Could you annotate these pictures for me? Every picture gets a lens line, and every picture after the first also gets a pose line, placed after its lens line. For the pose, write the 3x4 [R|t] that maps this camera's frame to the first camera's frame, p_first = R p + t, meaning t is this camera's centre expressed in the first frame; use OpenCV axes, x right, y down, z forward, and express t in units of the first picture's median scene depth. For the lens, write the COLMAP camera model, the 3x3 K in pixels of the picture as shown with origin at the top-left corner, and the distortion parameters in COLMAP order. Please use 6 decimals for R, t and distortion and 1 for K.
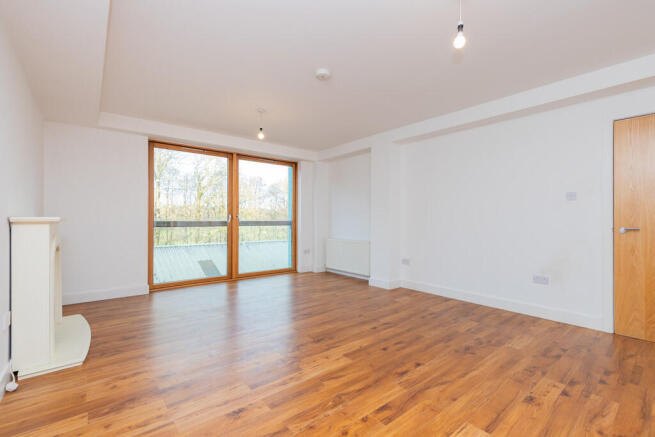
lens RADIAL K [[295.3, 0, 331.0], [0, 295.3, 215.4], [0, 0, 1]] dist [0.005074, -0.000430]
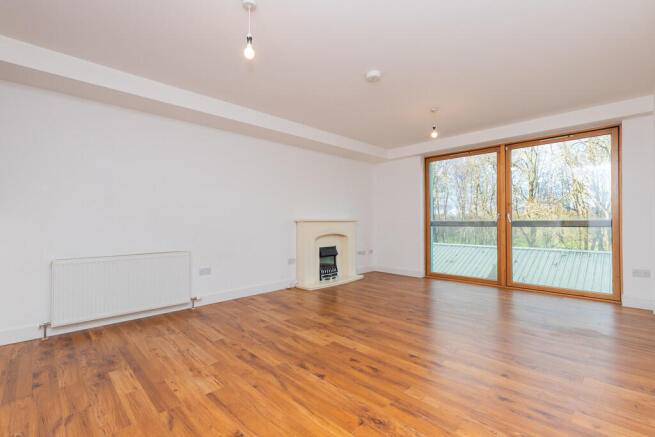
lens RADIAL K [[295.3, 0, 332.2], [0, 295.3, 223.0], [0, 0, 1]] dist [0.005074, -0.000430]
pose [[0.089523, 0.001470, -0.995984, 1.009103], [0.021219, 0.999769, 0.003383, 0.021177], [0.995759, -0.021437, 0.089471, 0.800101]]
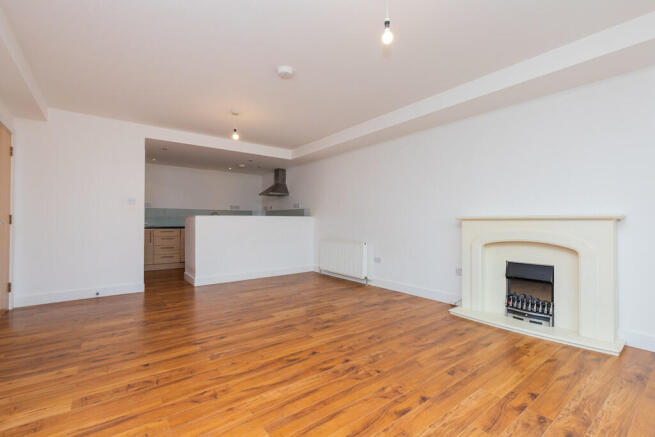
lens RADIAL K [[295.3, 0, 324.3], [0, 295.3, 219.5], [0, 0, 1]] dist [0.005074, -0.000430]
pose [[-0.998421, -0.006923, 0.055745, -0.228706], [-0.008305, 0.999663, -0.024609, 0.052212], [-0.055556, -0.025034, -0.998142, 2.079182]]
